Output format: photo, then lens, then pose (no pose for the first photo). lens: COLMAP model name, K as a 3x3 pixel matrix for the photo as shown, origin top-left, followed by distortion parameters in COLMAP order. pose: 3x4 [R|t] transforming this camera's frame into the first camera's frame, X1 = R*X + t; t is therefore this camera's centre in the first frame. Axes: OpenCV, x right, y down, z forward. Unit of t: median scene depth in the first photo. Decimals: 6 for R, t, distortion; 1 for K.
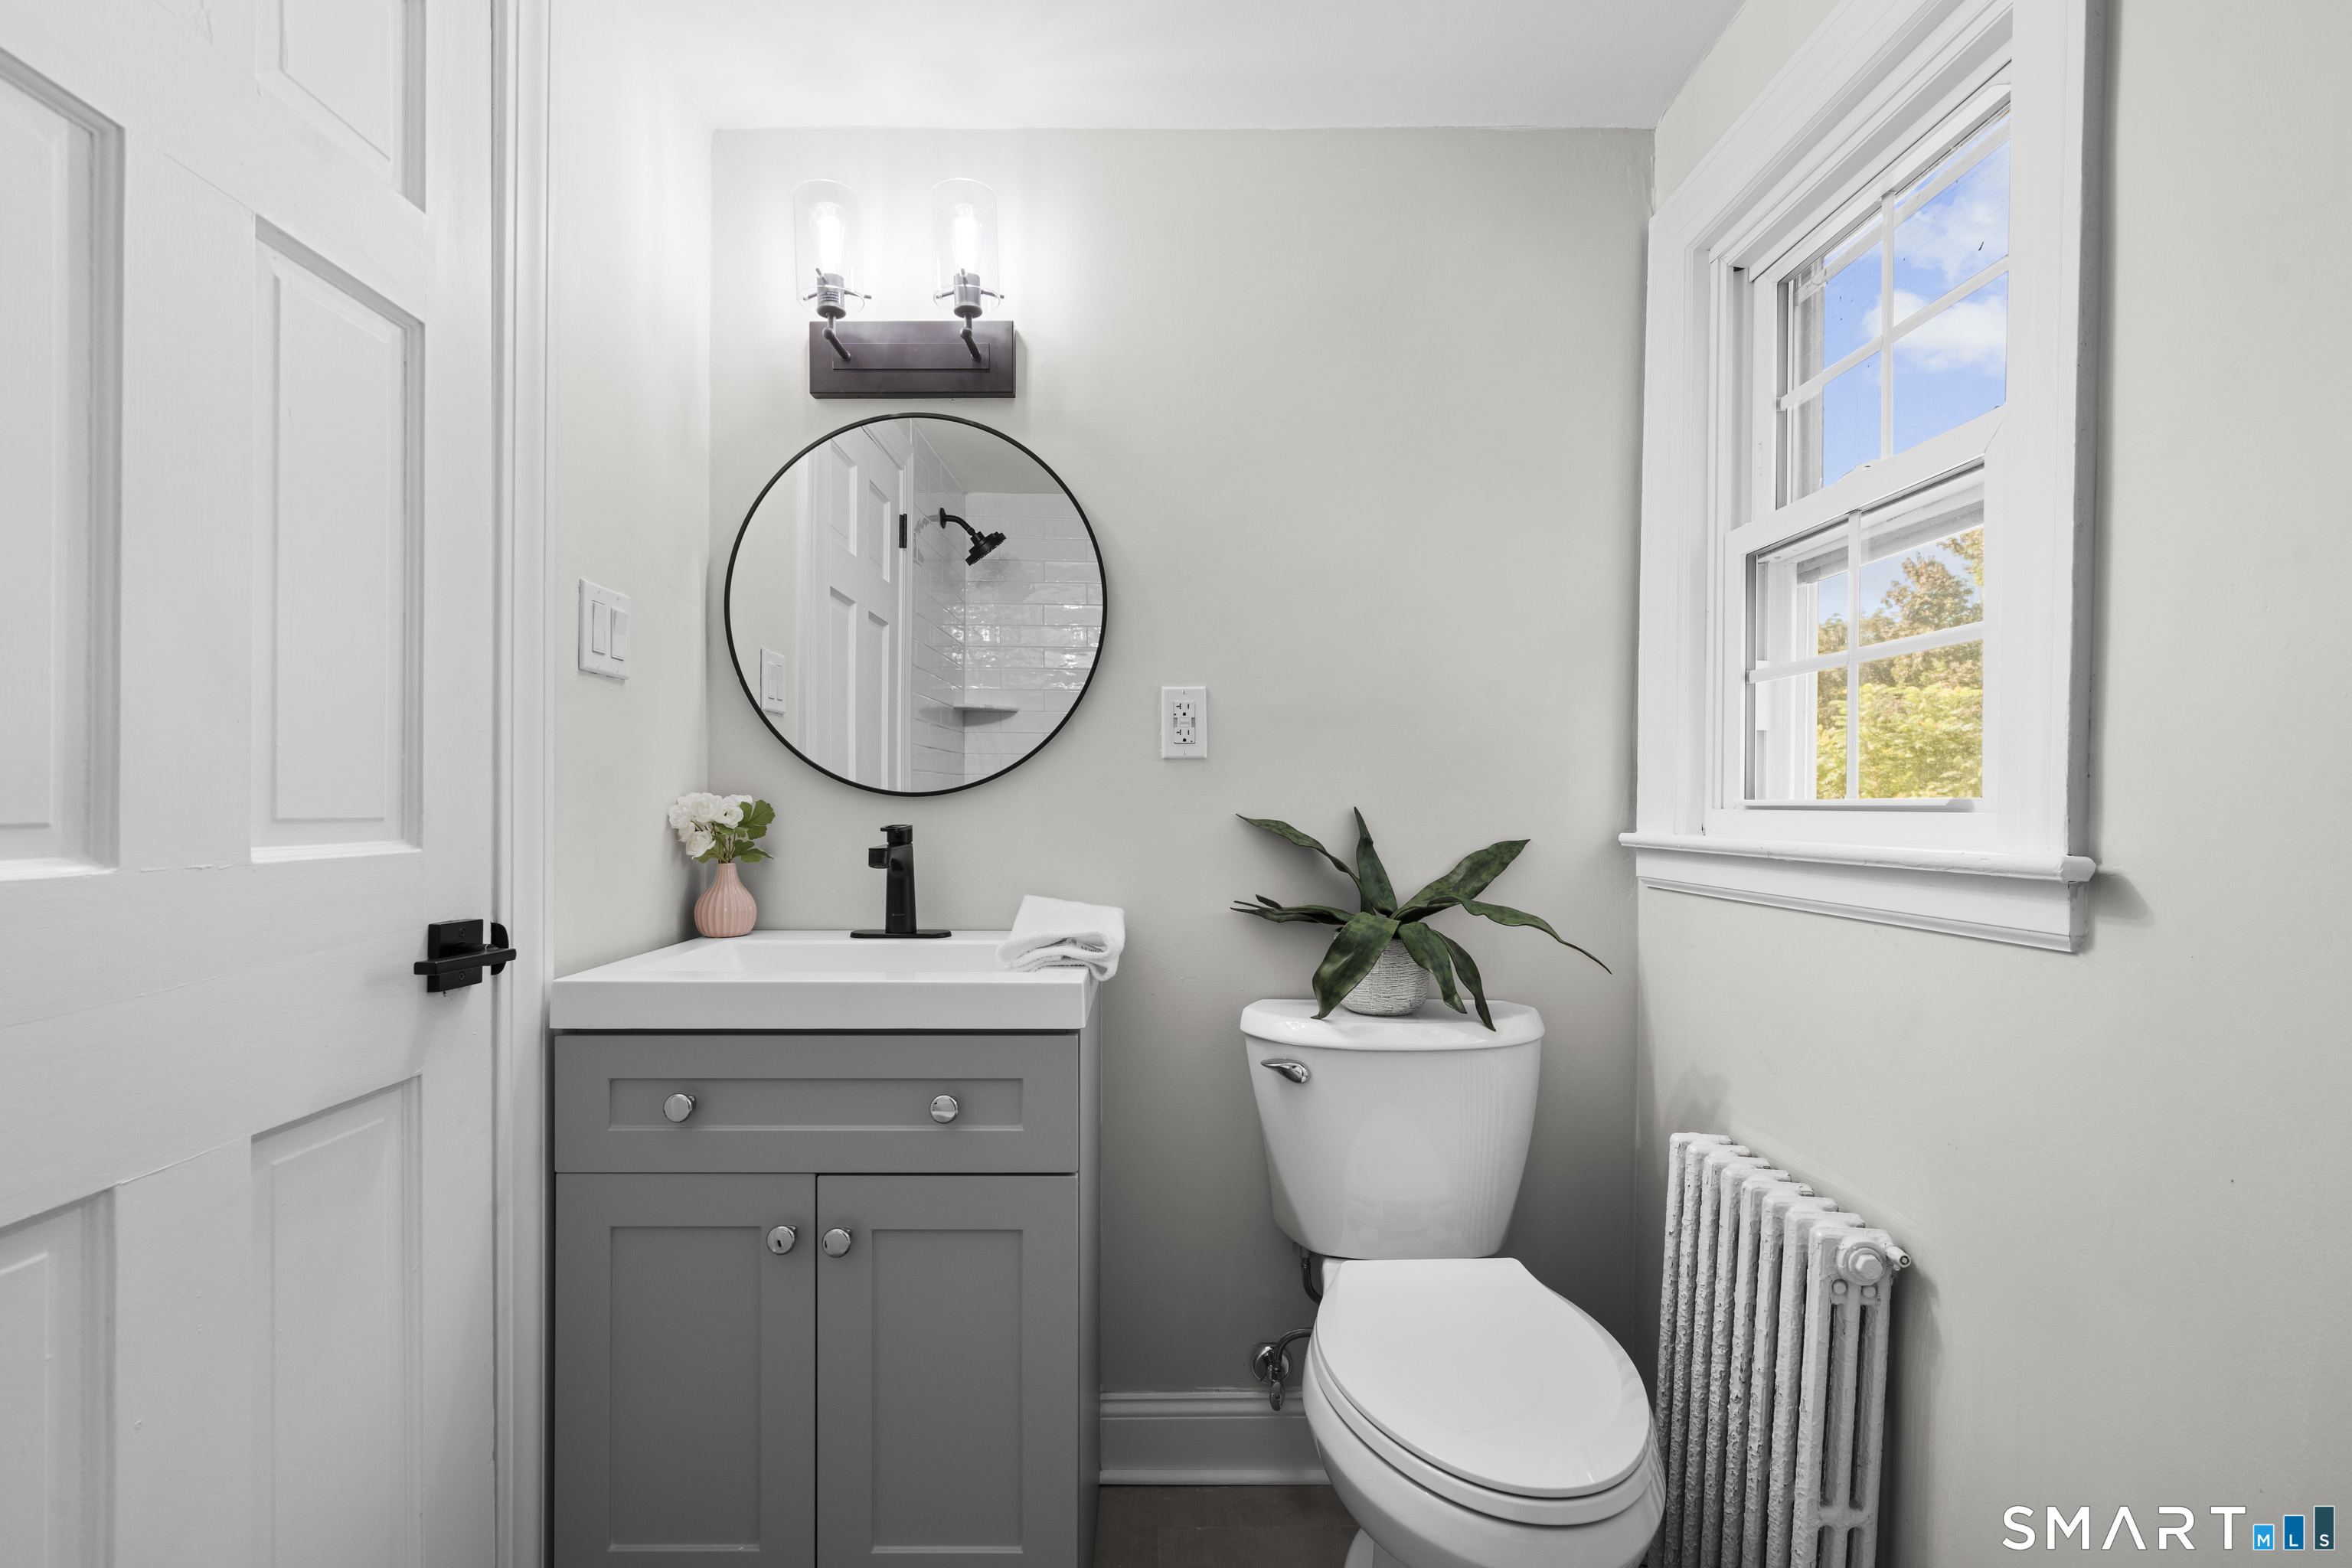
lens RADIAL K [[1125.5, 0, 1164.4], [0, 1125.5, 816.7], [0, 0, 1]] dist [-0.000047, 0.000373]
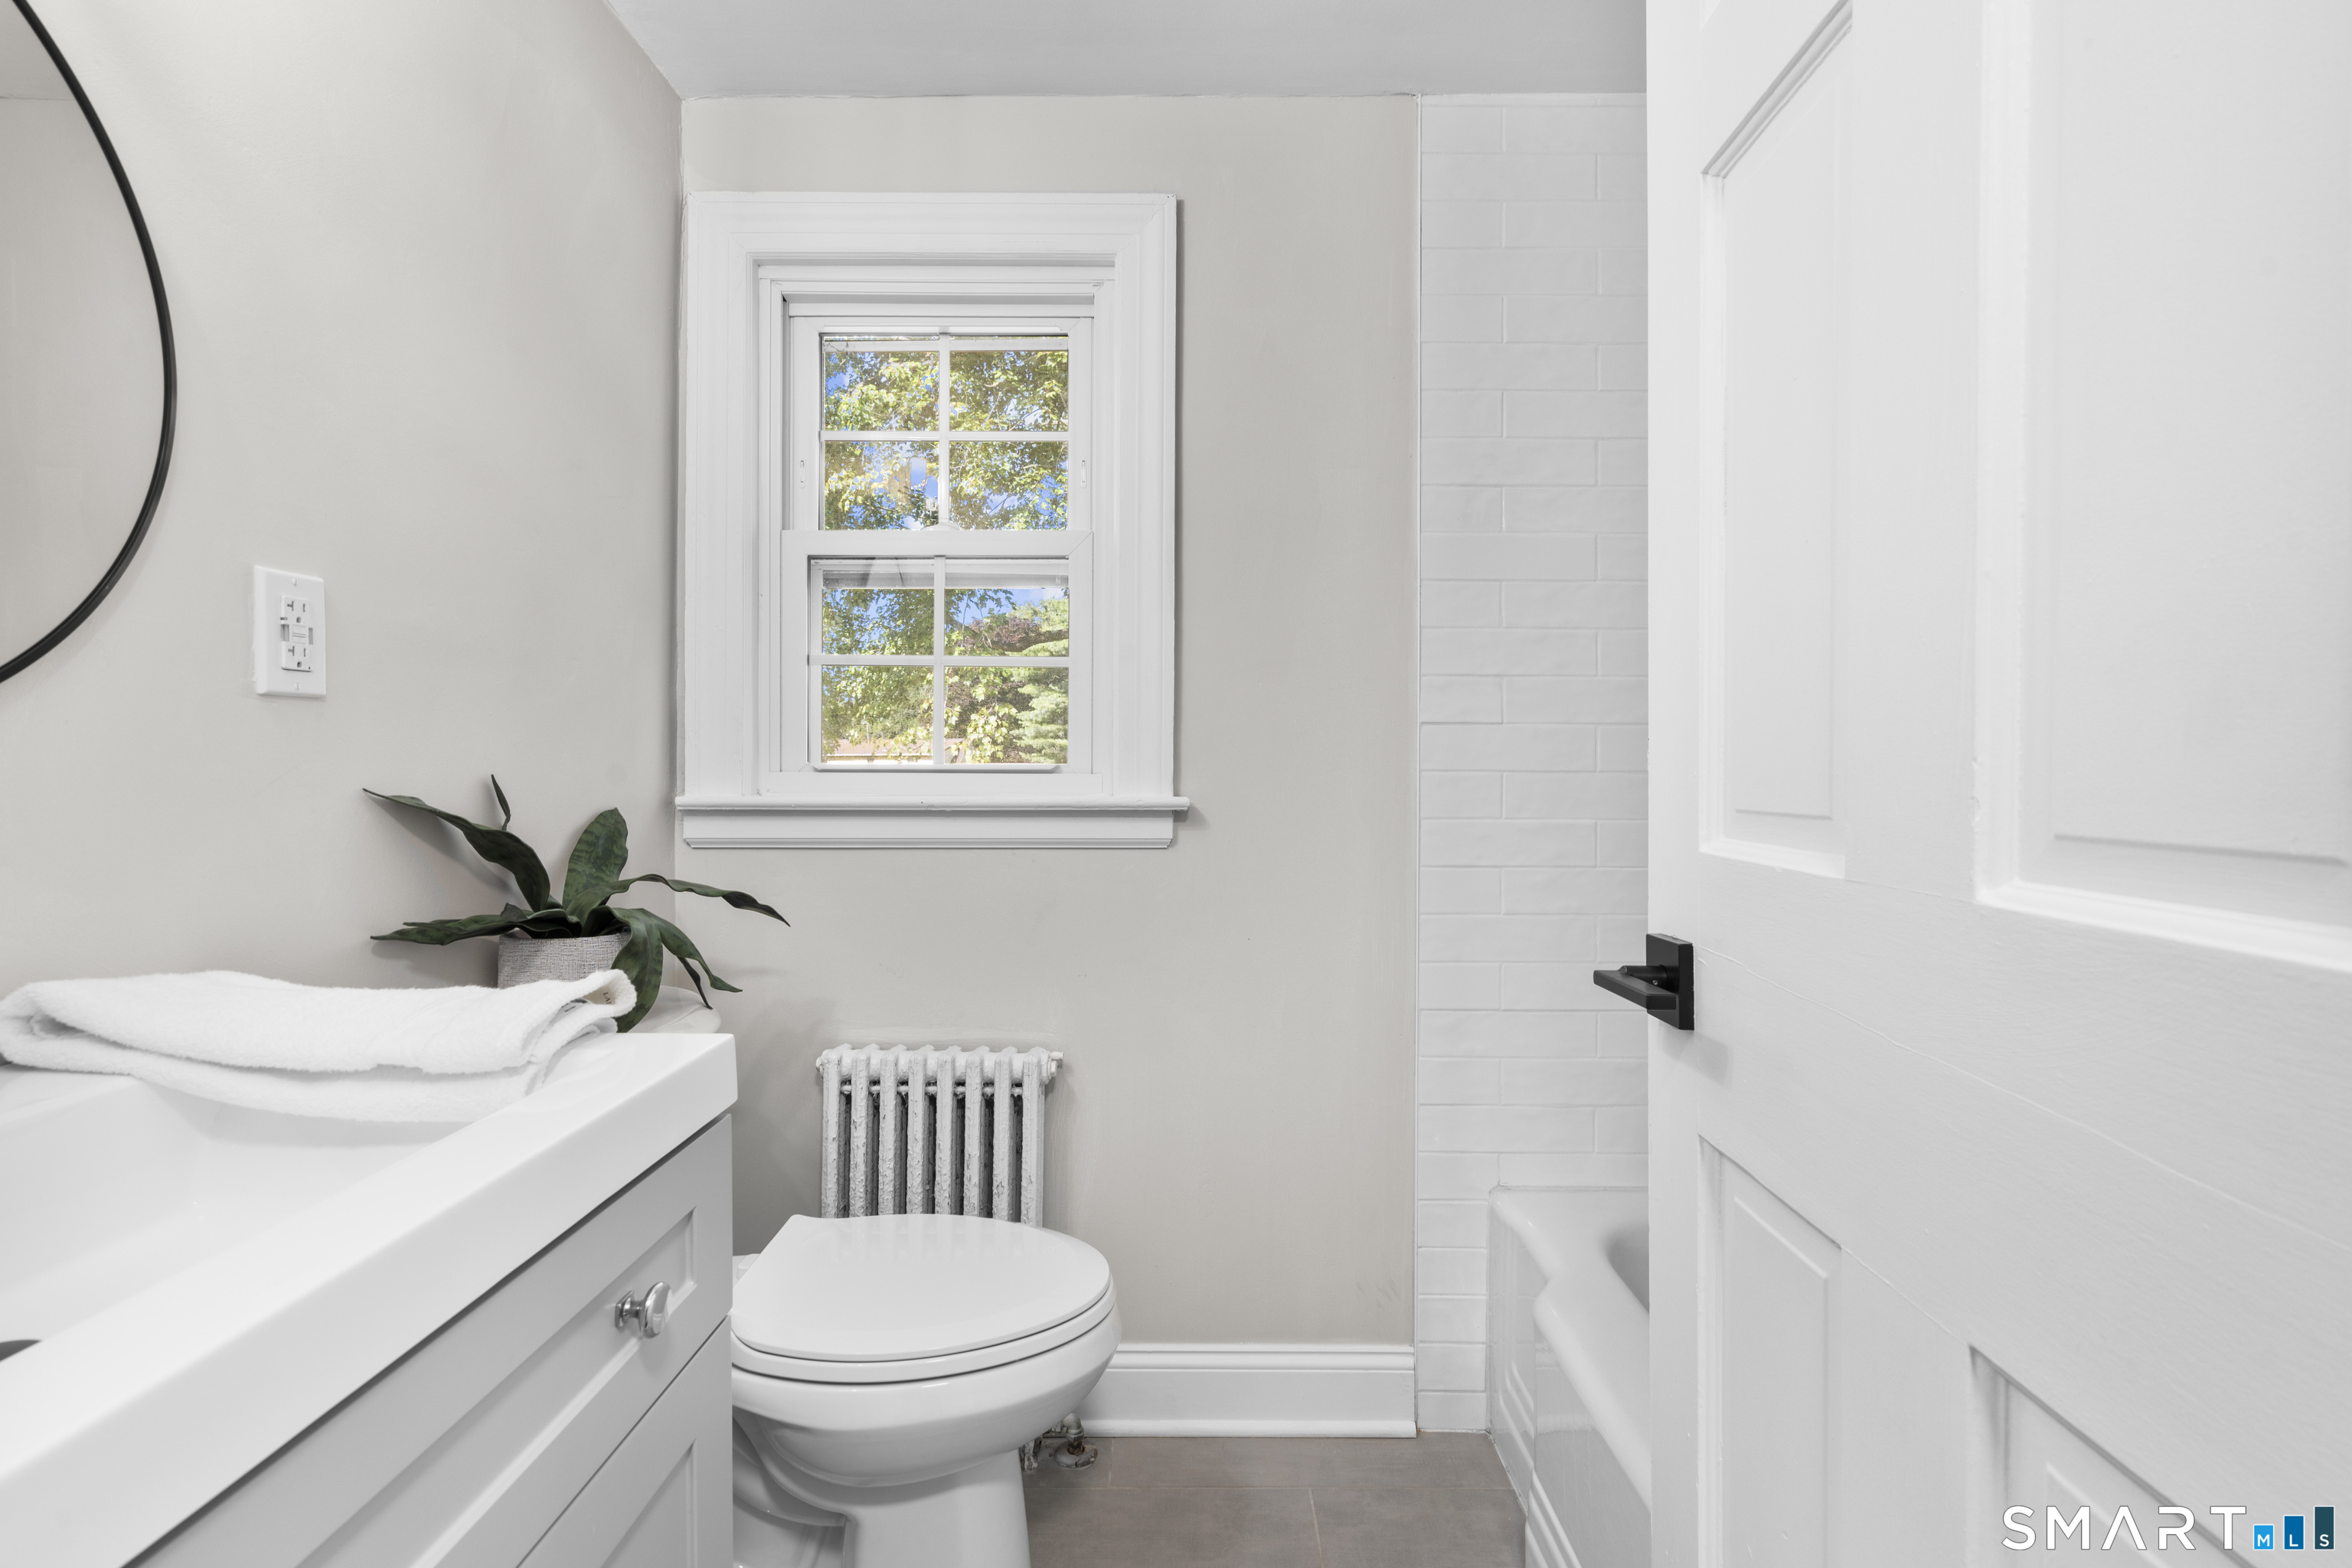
lens RADIAL K [[1062.2, 0, 1179.8], [0, 1062.2, 777.4], [0, 0, 1]] dist [-0.003079, 0.001490]
pose [[0.018626, -0.019678, 0.999633, -0.526718], [0.006325, 0.999789, 0.019563, -0.017422], [-0.999807, 0.005958, 0.018746, 0.532040]]
